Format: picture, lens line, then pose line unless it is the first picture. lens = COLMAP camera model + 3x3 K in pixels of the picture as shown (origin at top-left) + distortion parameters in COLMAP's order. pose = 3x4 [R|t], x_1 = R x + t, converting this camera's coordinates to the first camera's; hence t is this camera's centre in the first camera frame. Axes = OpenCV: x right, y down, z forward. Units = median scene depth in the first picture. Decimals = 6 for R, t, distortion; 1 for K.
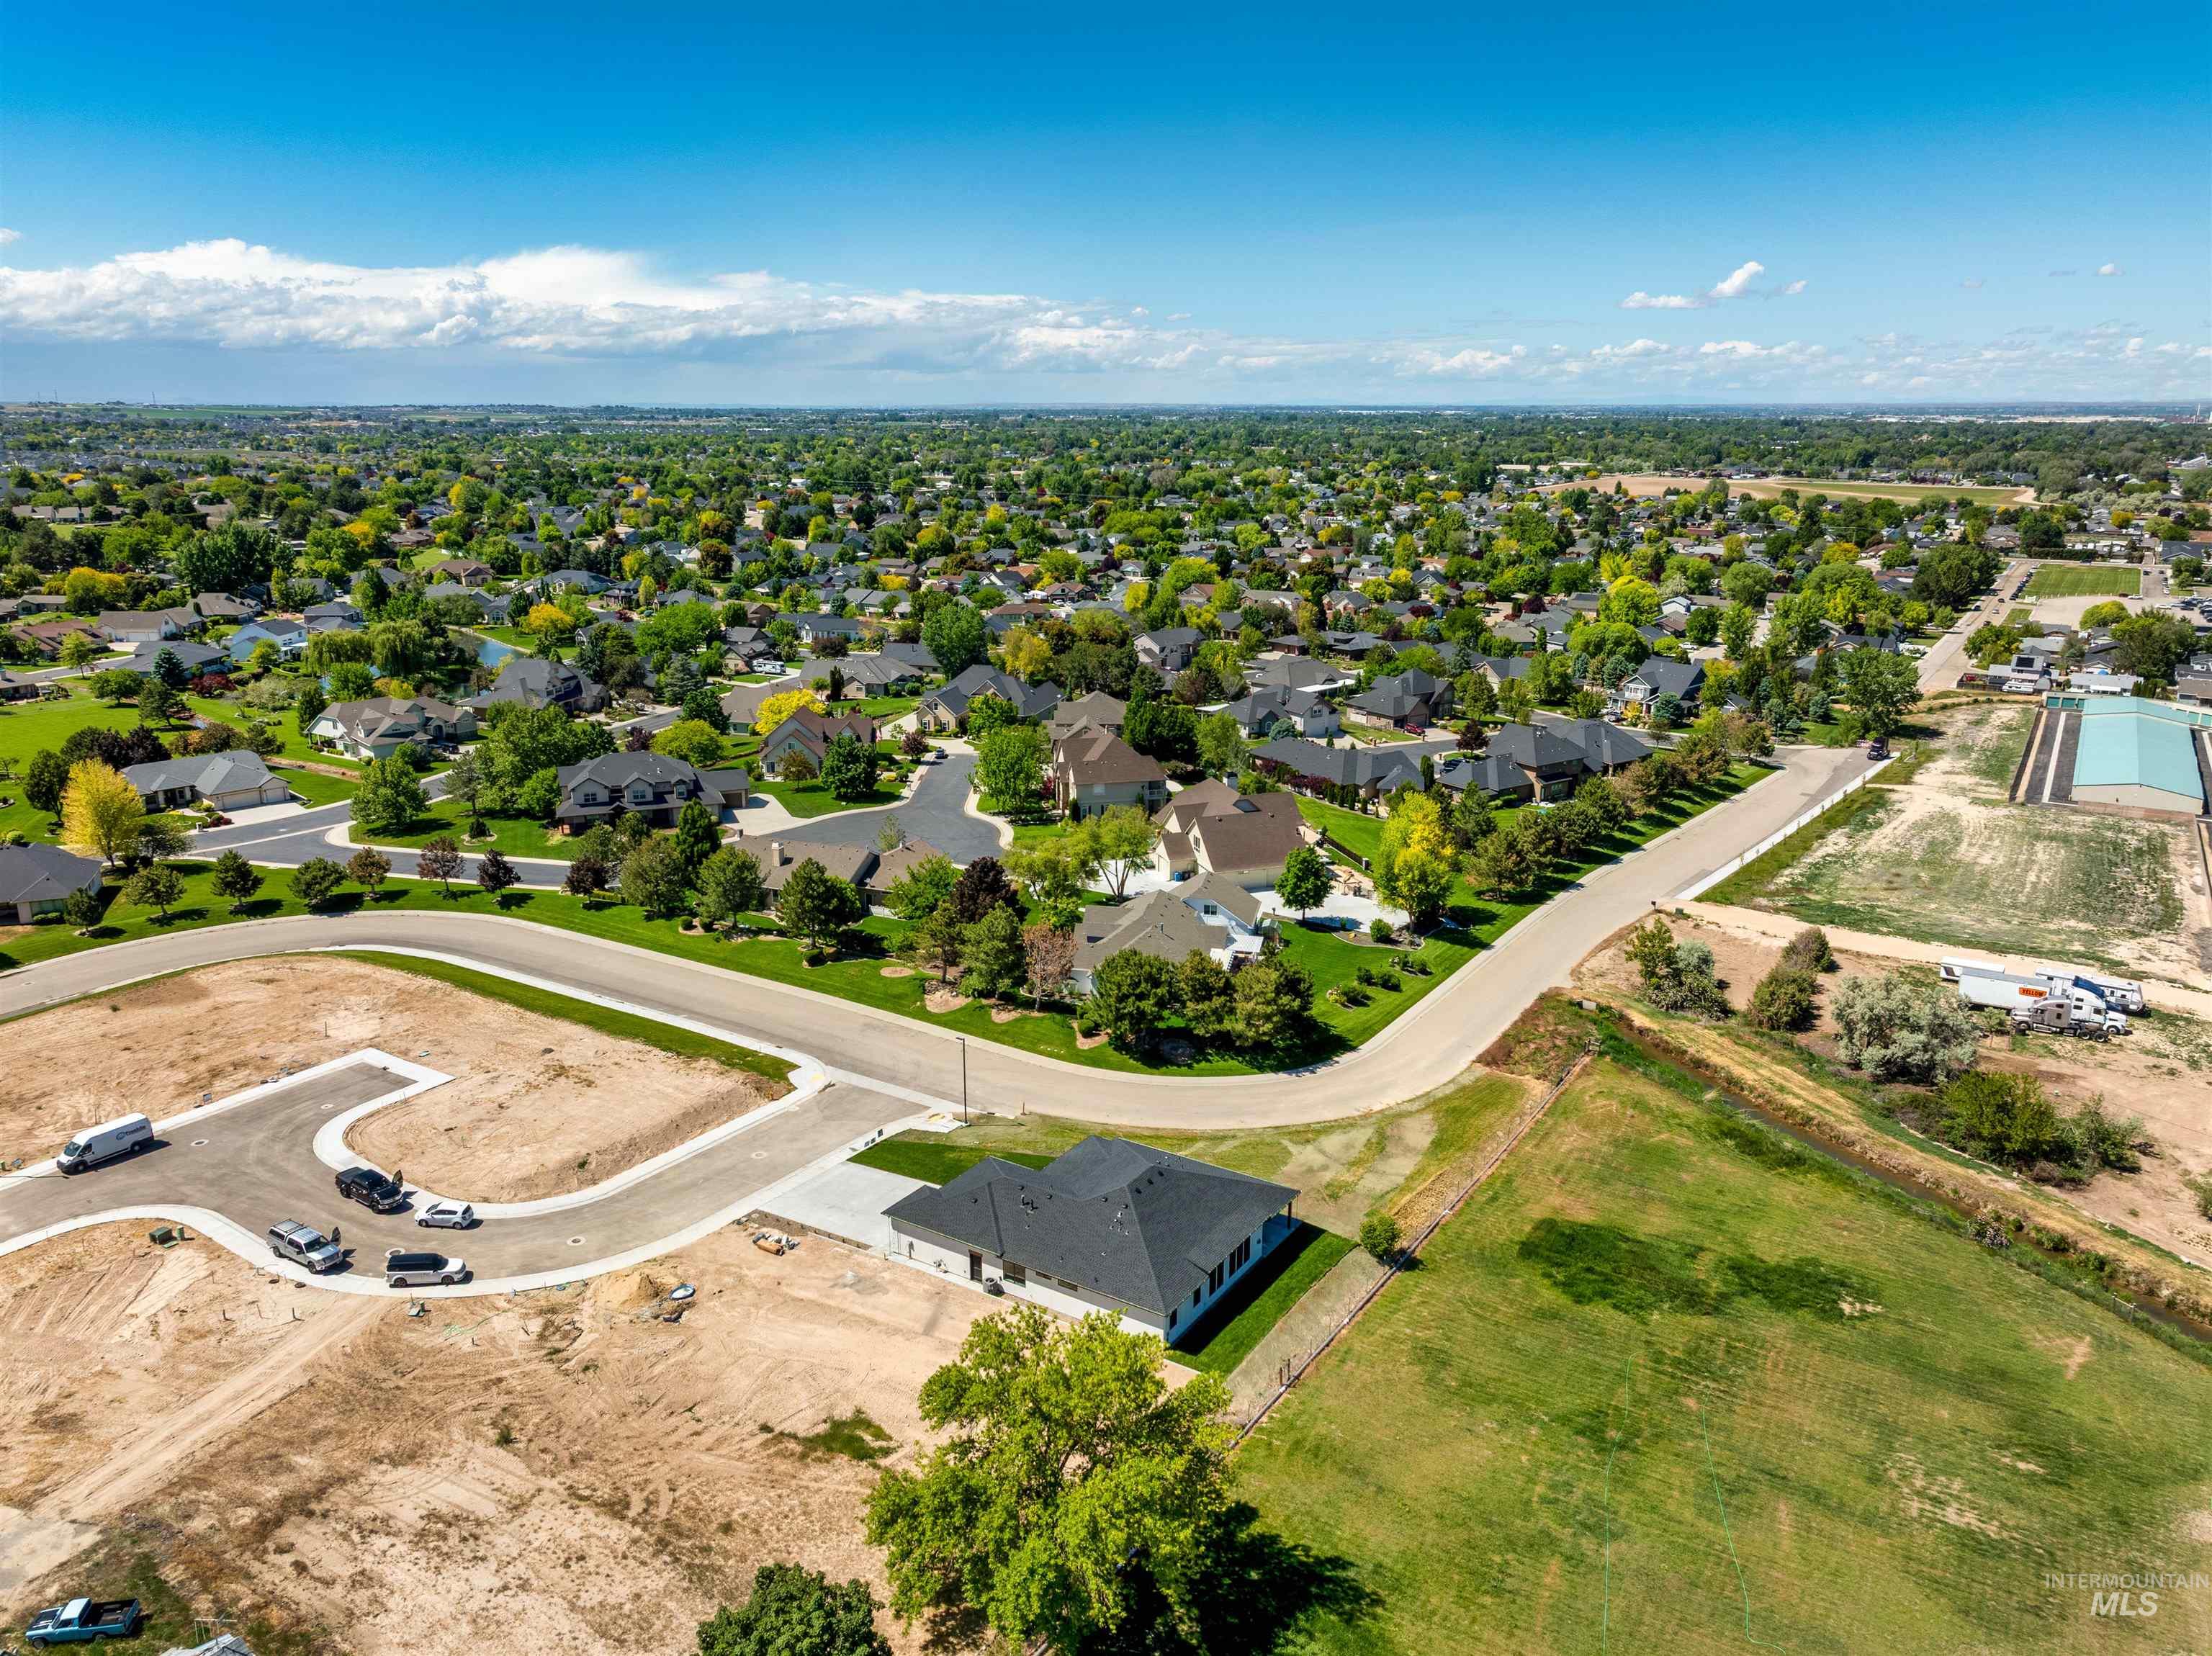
lens RADIAL K [[1562.6, 0, 1106.0], [0, 1562.6, 828.0], [0, 0, 1]] dist [-0.011396, 0.004609]
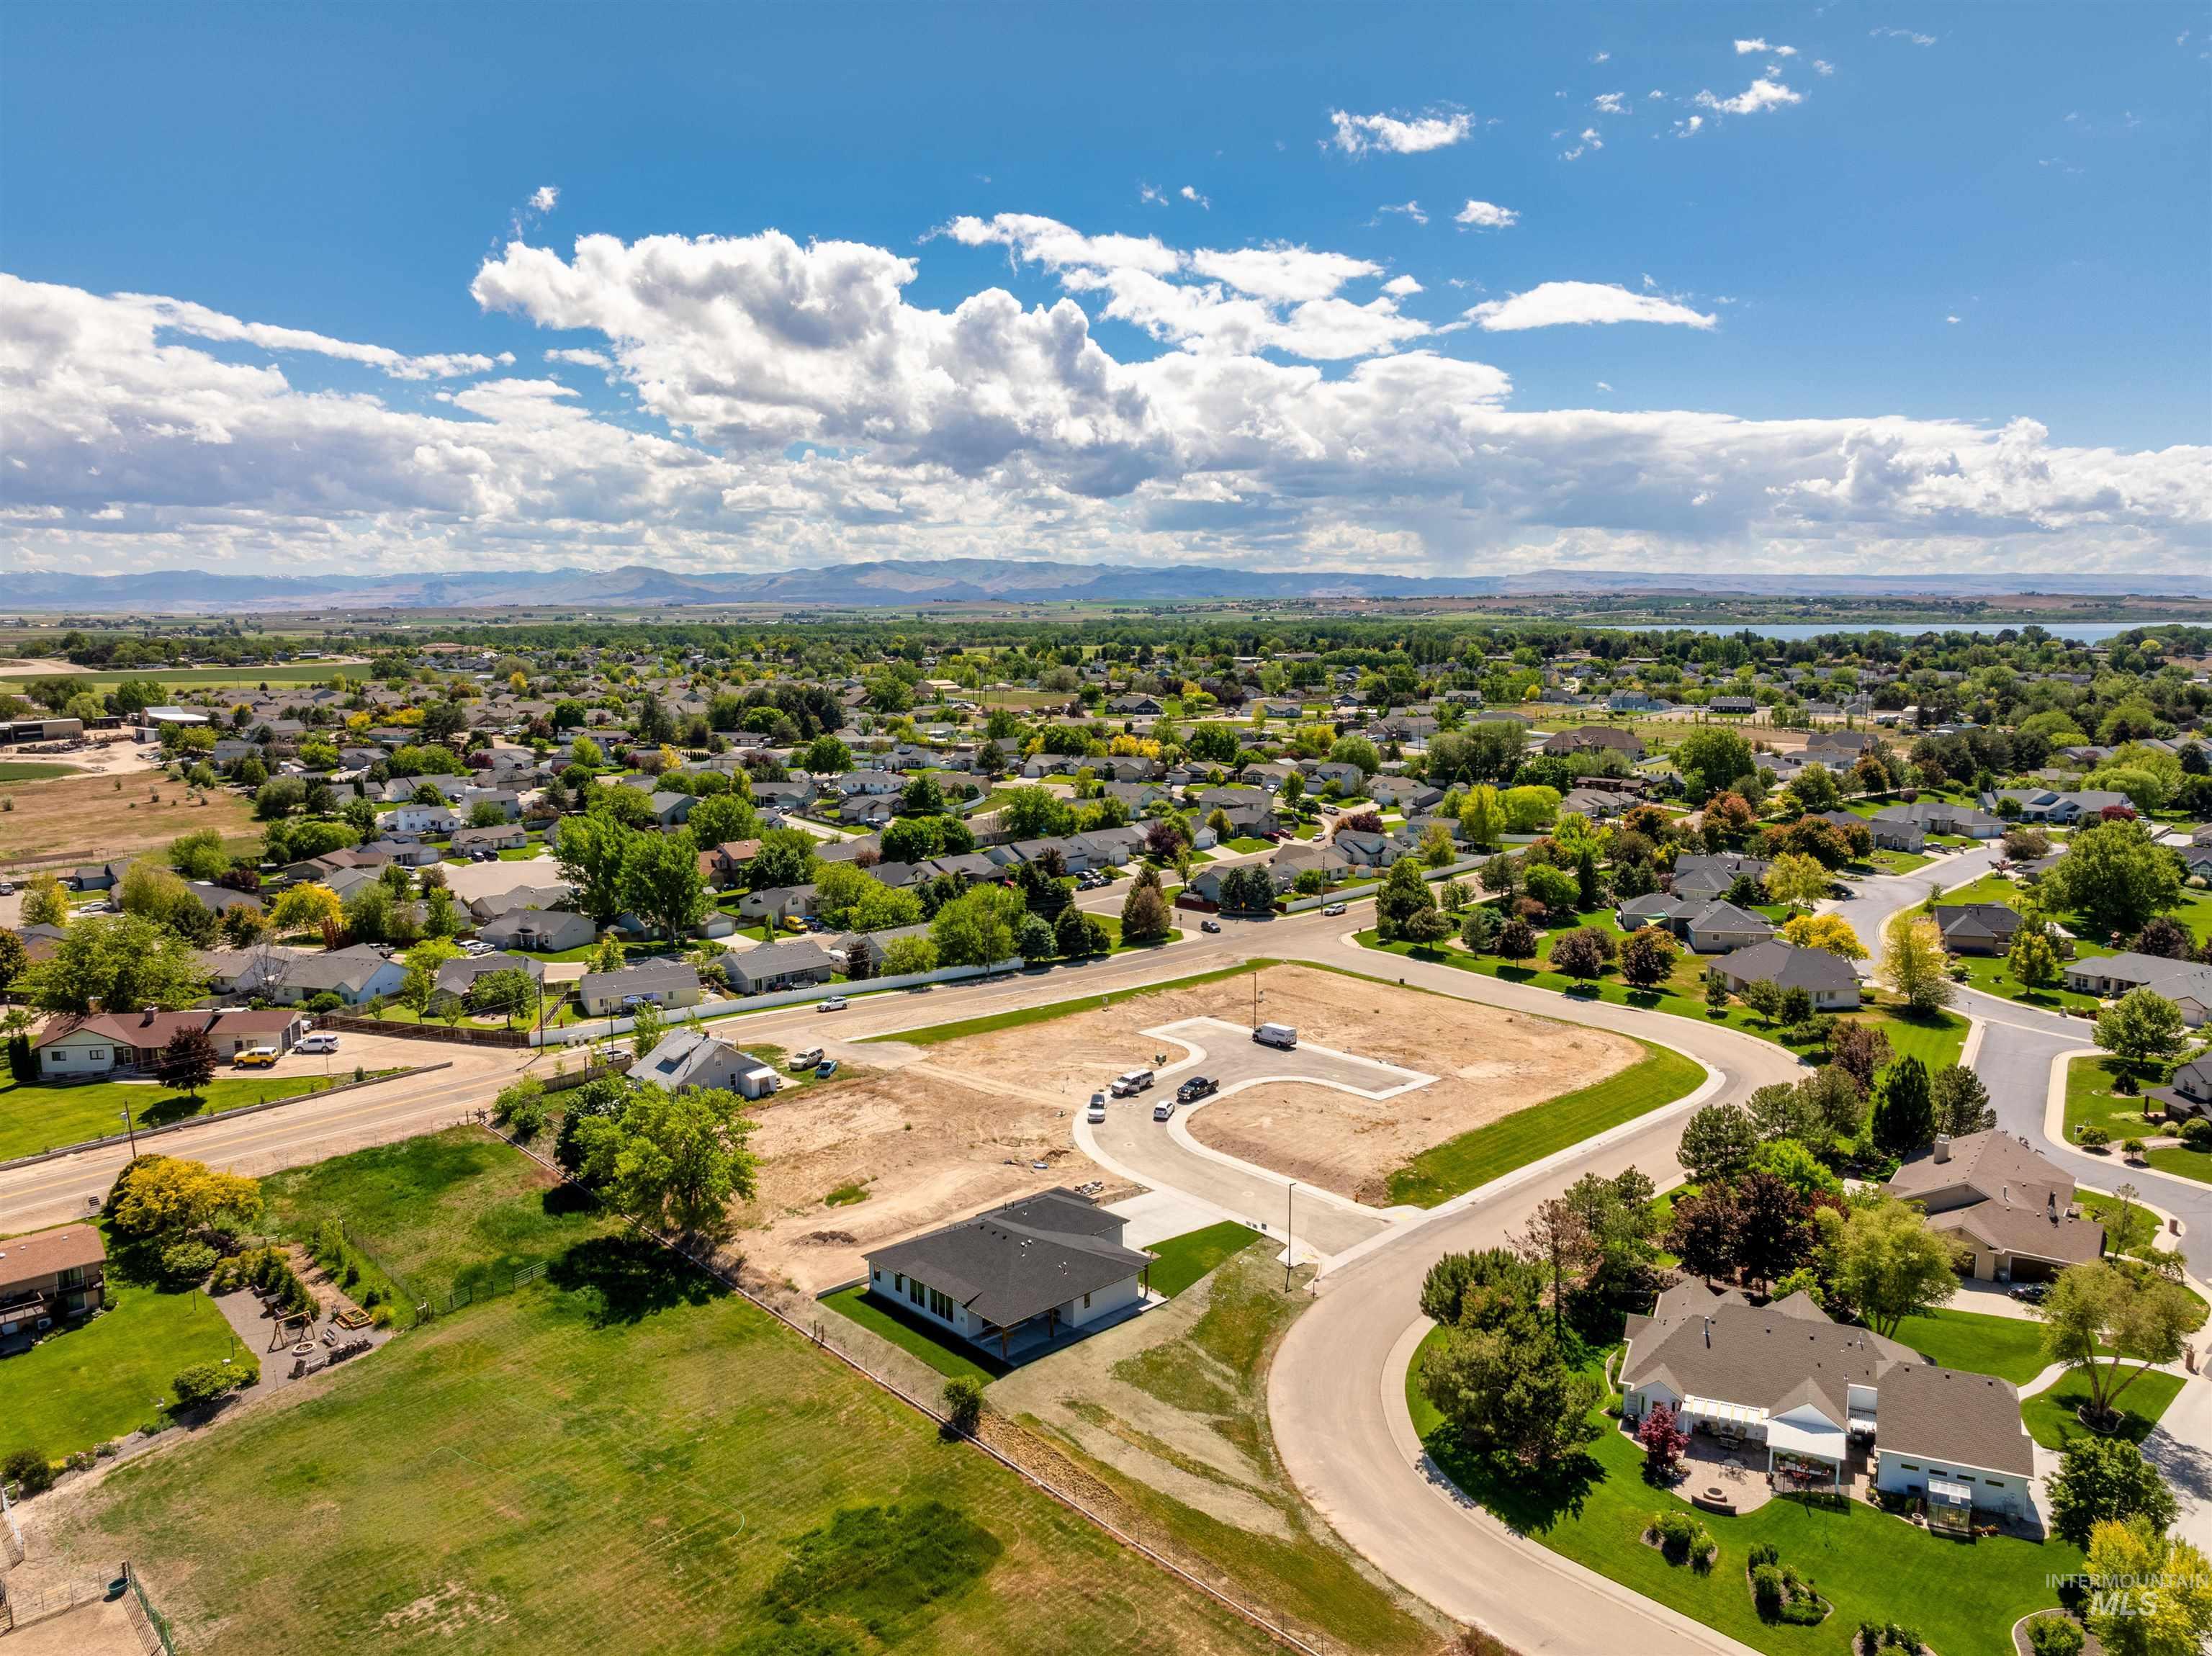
lens RADIAL K [[1630.2, 0, 1106.0], [0, 1630.2, 828.0], [0, 0, 1]] dist [-0.006467, -0.000855]
pose [[-0.237751, 0.135734, -0.961795, 1.001624], [-0.253686, 0.947143, 0.196376, -0.290673], [0.937613, 0.290683, -0.190751, 1.036394]]
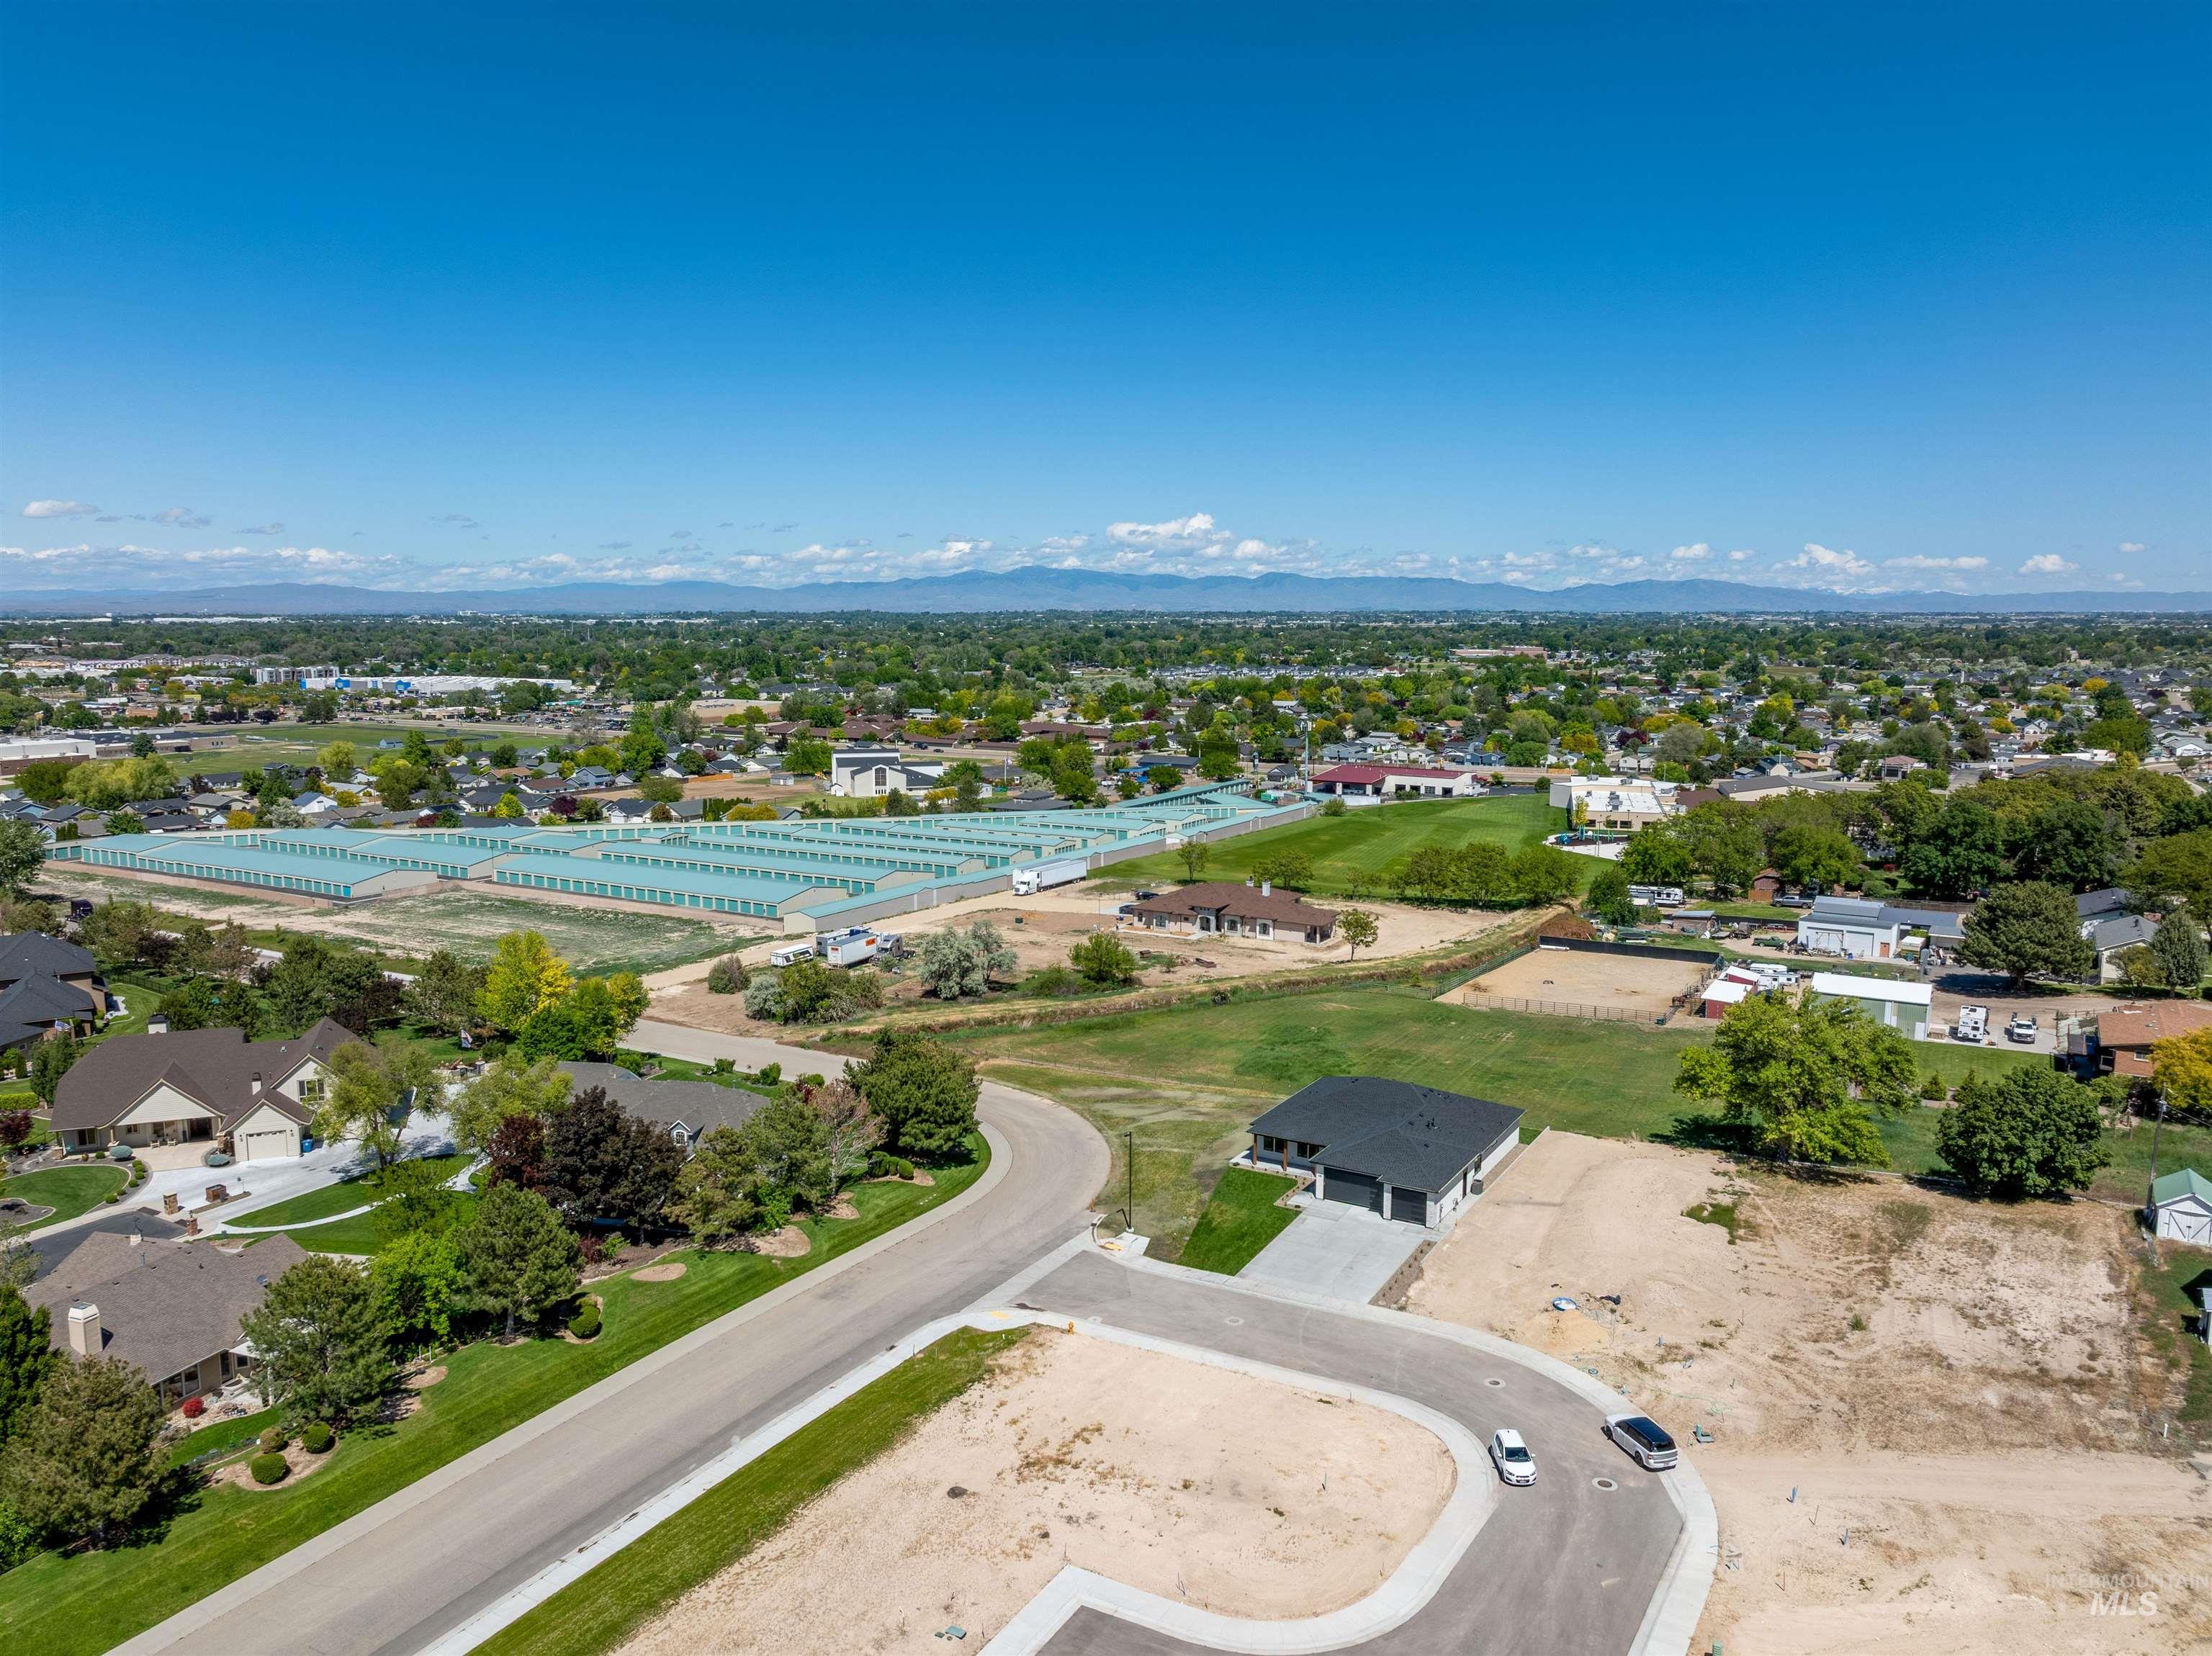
lens RADIAL K [[1562.6, 0, 1106.0], [0, 1562.6, 828.0], [0, 0, 1]] dist [-0.011396, 0.004609]
pose [[-0.027122, -0.140861, 0.989658, -0.976856], [0.261384, 0.954579, 0.143032, -0.169636], [-0.964854, 0.262560, 0.010929, 0.970031]]
